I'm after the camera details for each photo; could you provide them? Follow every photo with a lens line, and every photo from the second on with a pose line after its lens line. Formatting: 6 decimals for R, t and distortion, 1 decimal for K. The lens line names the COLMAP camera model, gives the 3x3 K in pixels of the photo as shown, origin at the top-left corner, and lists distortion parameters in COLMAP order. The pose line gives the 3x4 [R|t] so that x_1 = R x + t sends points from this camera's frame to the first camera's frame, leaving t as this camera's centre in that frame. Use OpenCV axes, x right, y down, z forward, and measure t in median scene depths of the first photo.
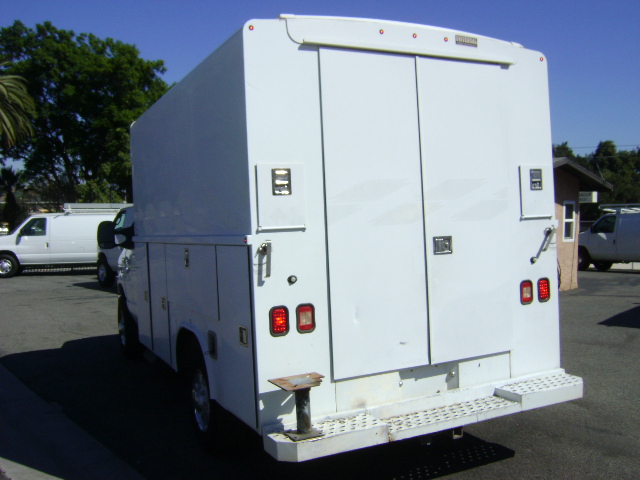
lens RADIAL K [[662.5, 0, 320.0], [0, 662.5, 240.0], [0, 0, 1]] dist [-0.134522, 0.033654]
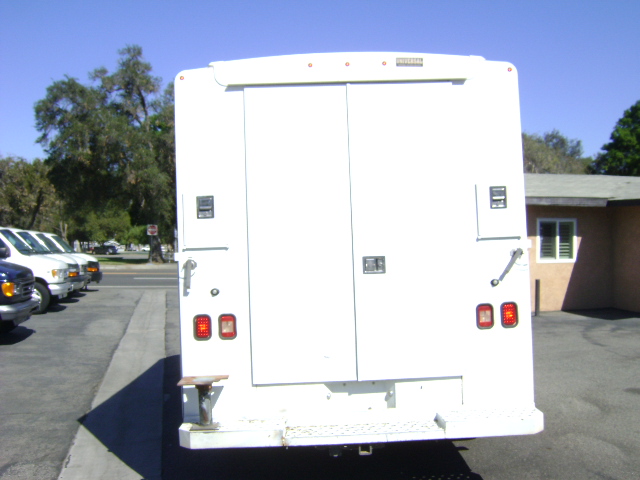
lens RADIAL K [[656.1, 0, 320.0], [0, 656.1, 240.0], [0, 0, 1]] dist [-0.122331, 0.017435]
pose [[0.905393, 0.000309, -0.424575, 0.532409], [-0.013684, 0.999501, -0.028454, -0.000451], [0.424355, 0.031572, 0.904945, 0.042980]]
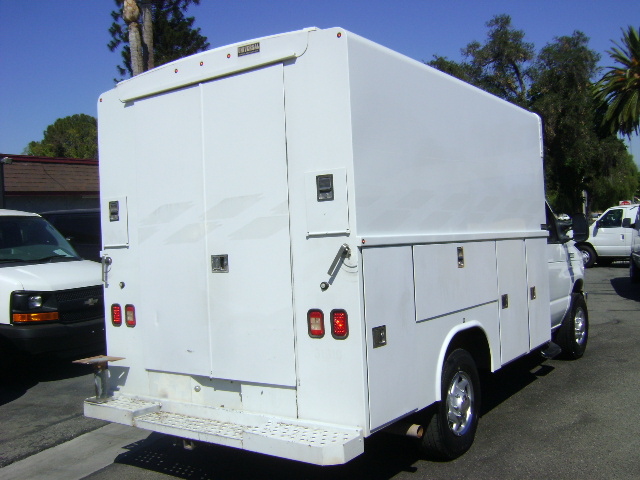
lens RADIAL K [[662.5, 0, 320.0], [0, 662.5, 240.0], [0, 0, 1]] dist [-0.134522, 0.033654]
pose [[0.476259, 0.015056, -0.879176, 1.132634], [0.004723, 0.999795, 0.019680, -0.046726], [0.879292, -0.013525, 0.476090, 0.641541]]
